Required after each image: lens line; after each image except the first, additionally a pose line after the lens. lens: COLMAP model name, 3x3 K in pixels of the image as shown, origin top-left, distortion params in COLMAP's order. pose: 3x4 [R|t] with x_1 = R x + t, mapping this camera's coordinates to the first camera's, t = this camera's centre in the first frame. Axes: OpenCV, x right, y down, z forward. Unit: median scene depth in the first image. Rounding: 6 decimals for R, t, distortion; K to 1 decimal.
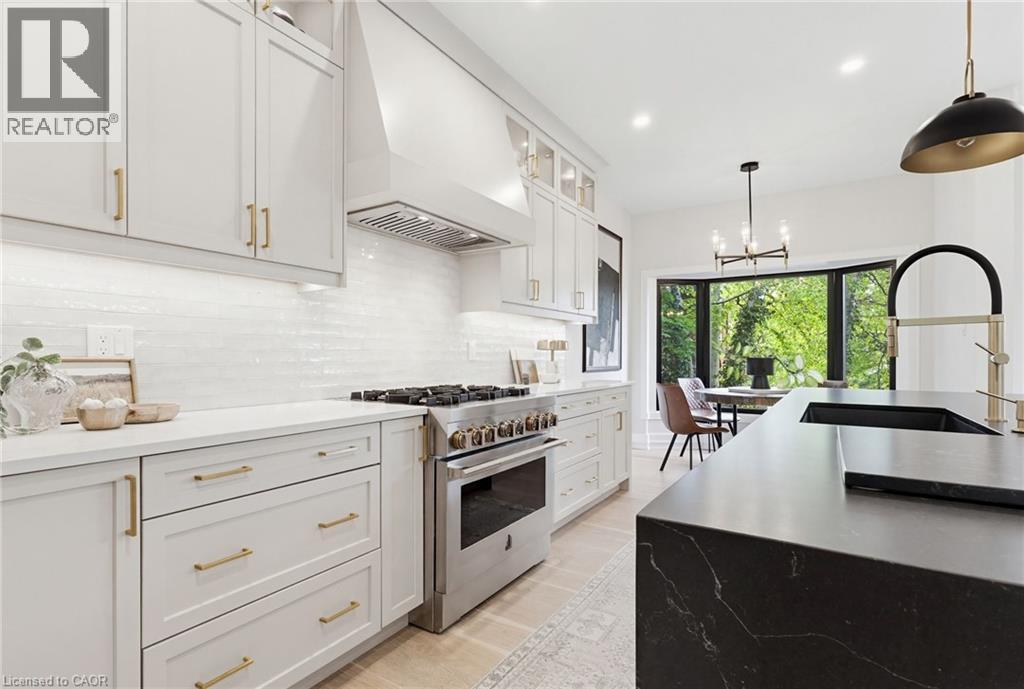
lens RADIAL K [[512.8, 0, 514.2], [0, 512.8, 354.6], [0, 0, 1]] dist [0.025597, 0.000043]
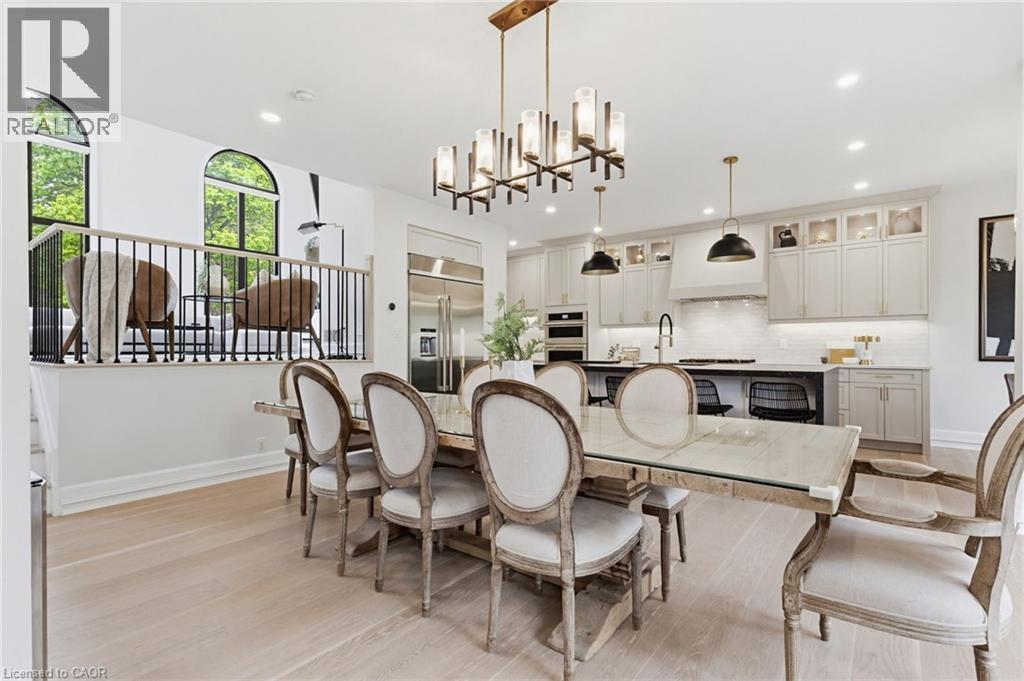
lens RADIAL K [[478.9, 0, 533.4], [0, 478.9, 348.2], [0, 0, 1]] dist [-0.003625, 0.000153]
pose [[-0.068966, -0.001218, -0.997618, 1.851021], [0.002092, 0.999997, -0.001366, 0.010924], [0.997617, -0.002181, -0.068963, 0.183993]]
